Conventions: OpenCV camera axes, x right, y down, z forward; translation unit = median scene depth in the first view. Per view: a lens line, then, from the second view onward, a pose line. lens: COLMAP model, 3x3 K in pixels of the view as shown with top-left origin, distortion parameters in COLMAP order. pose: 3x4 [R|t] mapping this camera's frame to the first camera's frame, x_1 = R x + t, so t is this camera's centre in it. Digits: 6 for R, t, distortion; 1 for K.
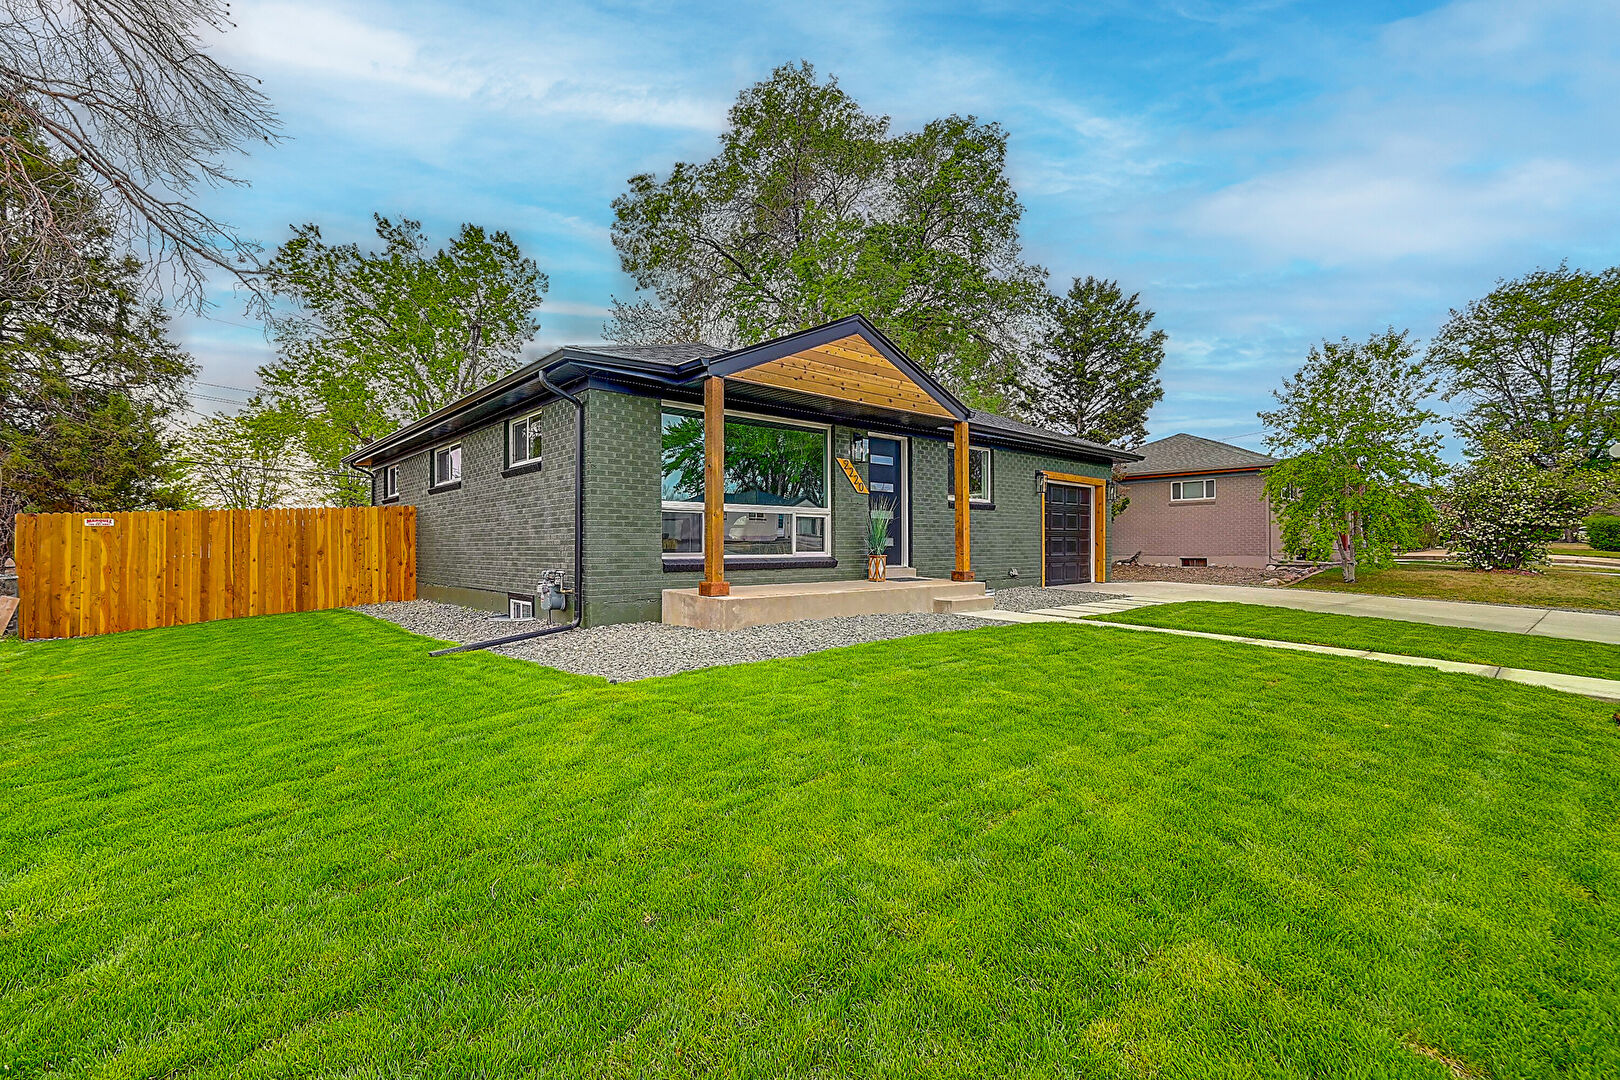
lens RADIAL K [[735.5, 0, 810.4], [0, 735.5, 546.4], [0, 0, 1]] dist [-0.007467, 0.001063]
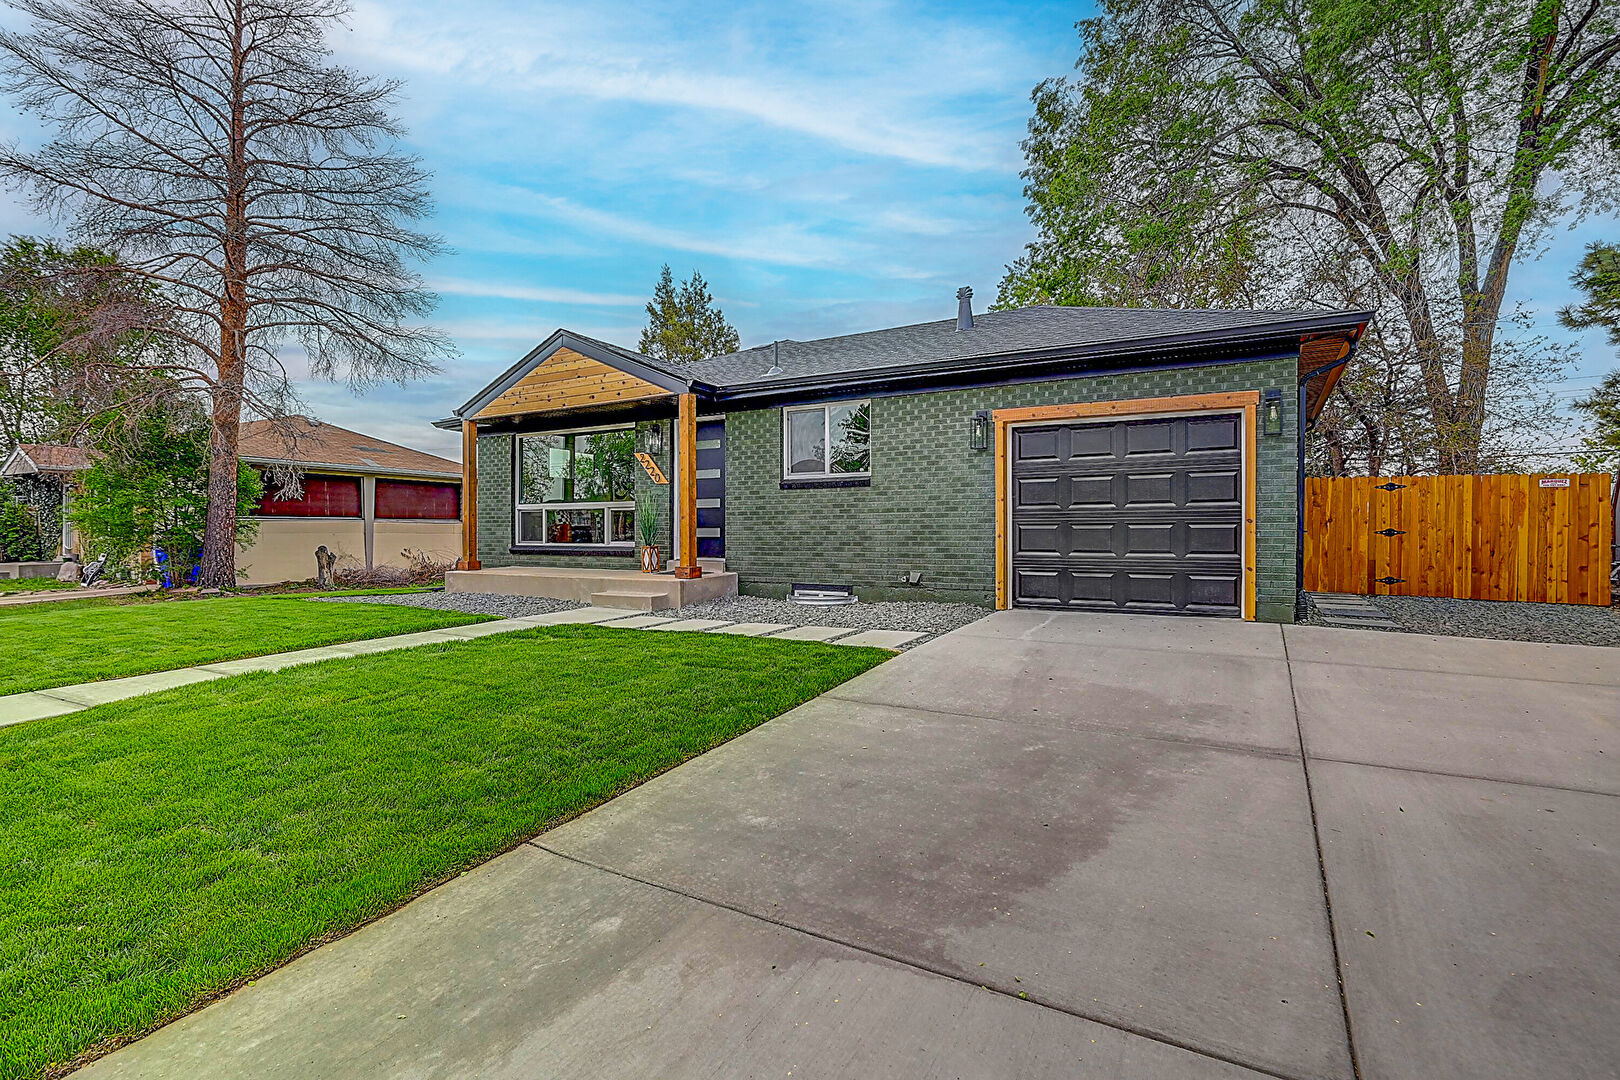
lens RADIAL K [[735.5, 0, 817.3], [0, 735.5, 534.3], [0, 0, 1]] dist [-0.007467, 0.001063]
pose [[0.308329, 0.004444, -0.951269, 1.111025], [-0.000428, 0.999990, 0.004533, -0.008507], [0.951280, -0.000991, 0.308328, 0.912761]]
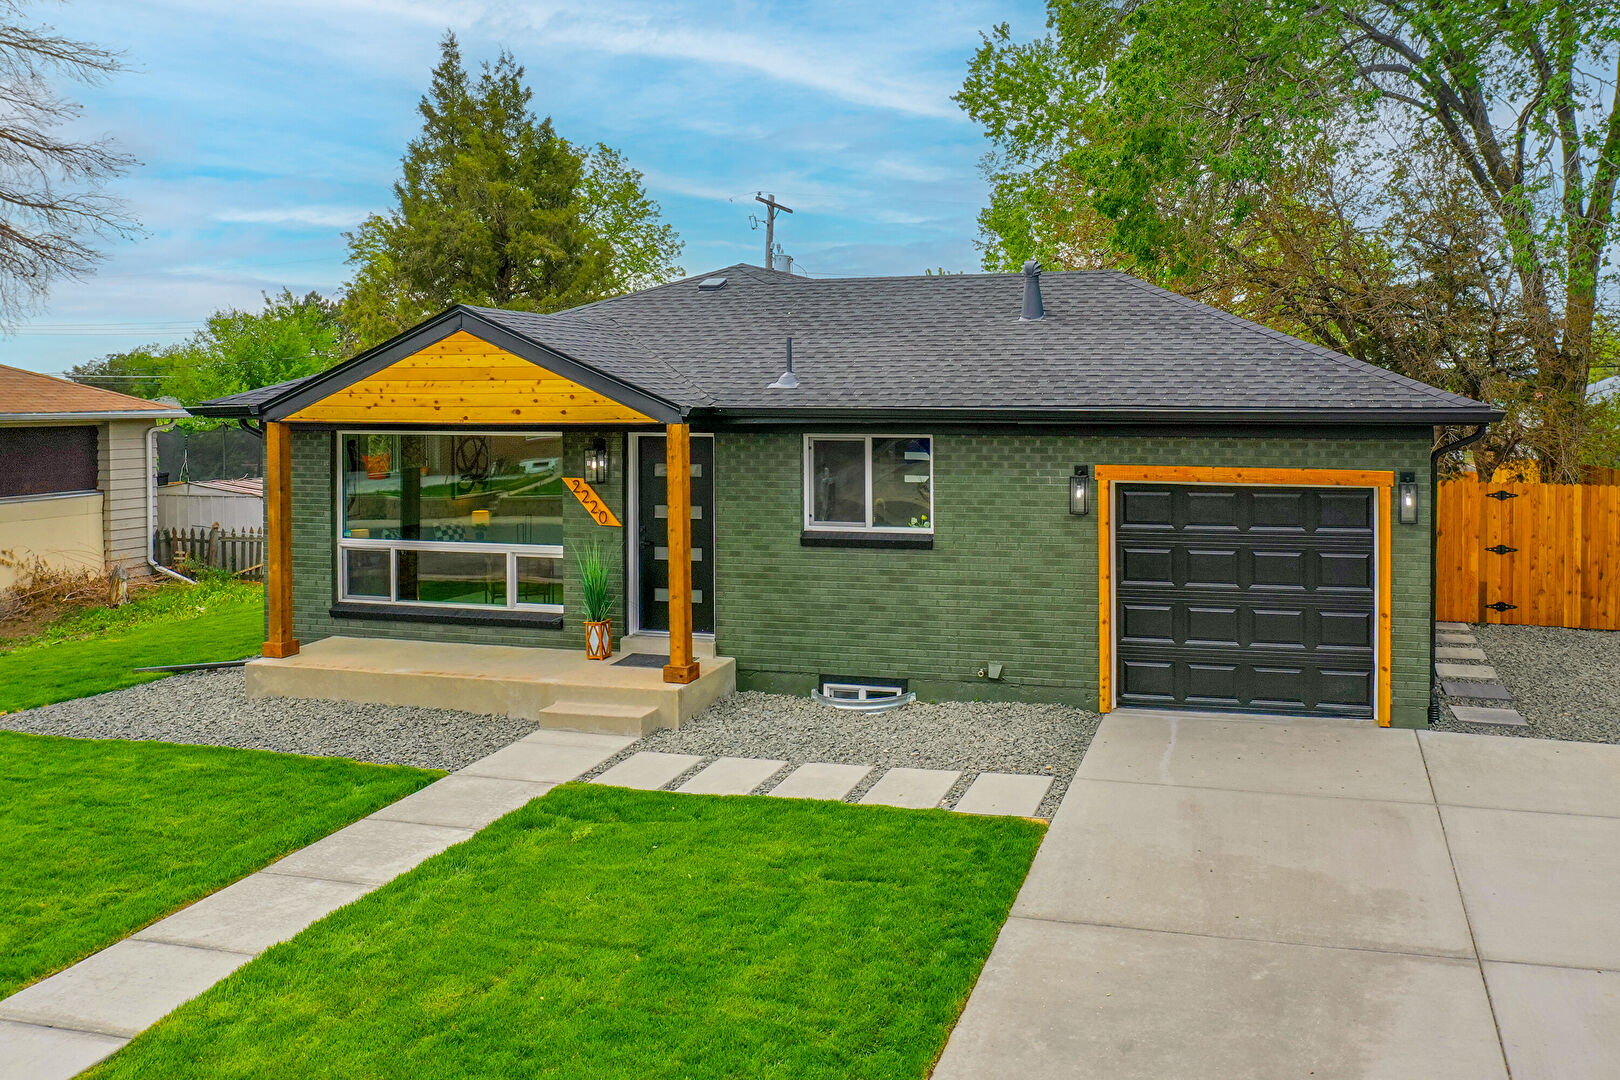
lens RADIAL K [[1242.4, 0, 967.7], [0, 1242.4, 400.2], [0, 0, 1]] dist [-0.025403, 0.001517]
pose [[0.558142, 0.007074, -0.829716, 1.246275], [0.001291, 0.999955, 0.009394, -0.204659], [0.829745, -0.006315, 0.558107, 0.645404]]
